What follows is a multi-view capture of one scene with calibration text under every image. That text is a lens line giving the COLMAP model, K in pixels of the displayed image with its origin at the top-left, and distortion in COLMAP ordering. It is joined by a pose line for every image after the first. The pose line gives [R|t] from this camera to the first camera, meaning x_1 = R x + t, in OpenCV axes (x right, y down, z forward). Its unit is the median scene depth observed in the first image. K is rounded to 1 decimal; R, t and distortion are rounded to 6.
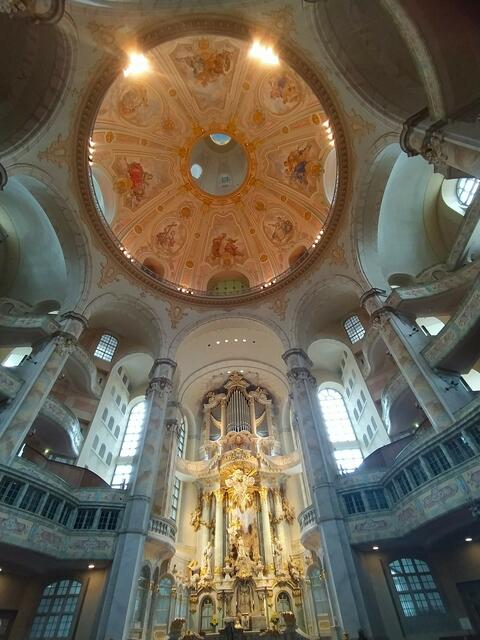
lens RADIAL K [[290.0, 0, 240.5], [0, 290.0, 318.3], [0, 0, 1]] dist [-0.016559, 0.006810]
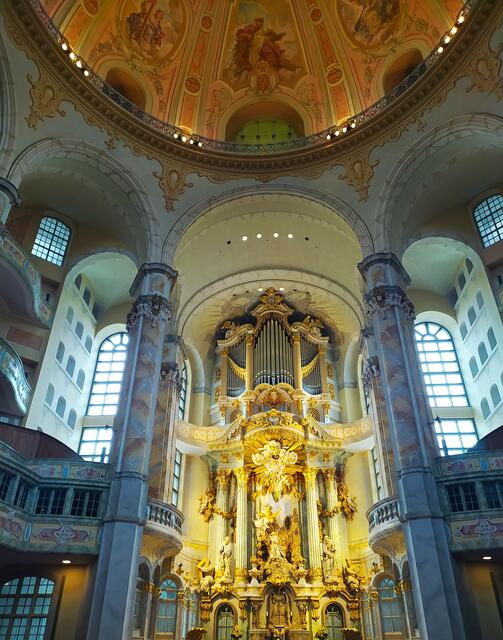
lens RADIAL K [[497.8, 0, 254.3], [0, 497.8, 337.7], [0, 0, 1]] dist [0.032512, -0.021229]
pose [[0.999165, 0.034775, -0.021438, -0.034550], [-0.027451, 0.960161, 0.278097, -0.001790], [0.030255, -0.277276, 0.960314, 0.001299]]
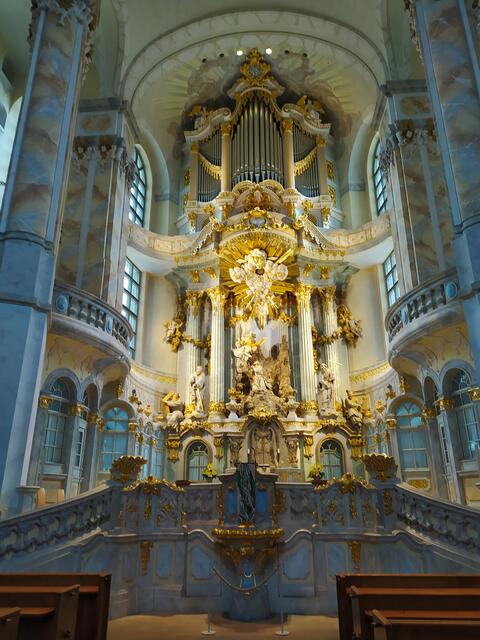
lens RADIAL K [[492.3, 0, 239.6], [0, 492.3, 320.6], [0, 0, 1]] dist [0.036112, -0.012285]
pose [[0.999340, 0.030902, -0.019093, -0.017002], [-0.018110, 0.879493, 0.475568, 0.241860], [0.031489, -0.474908, 0.879472, 0.211618]]
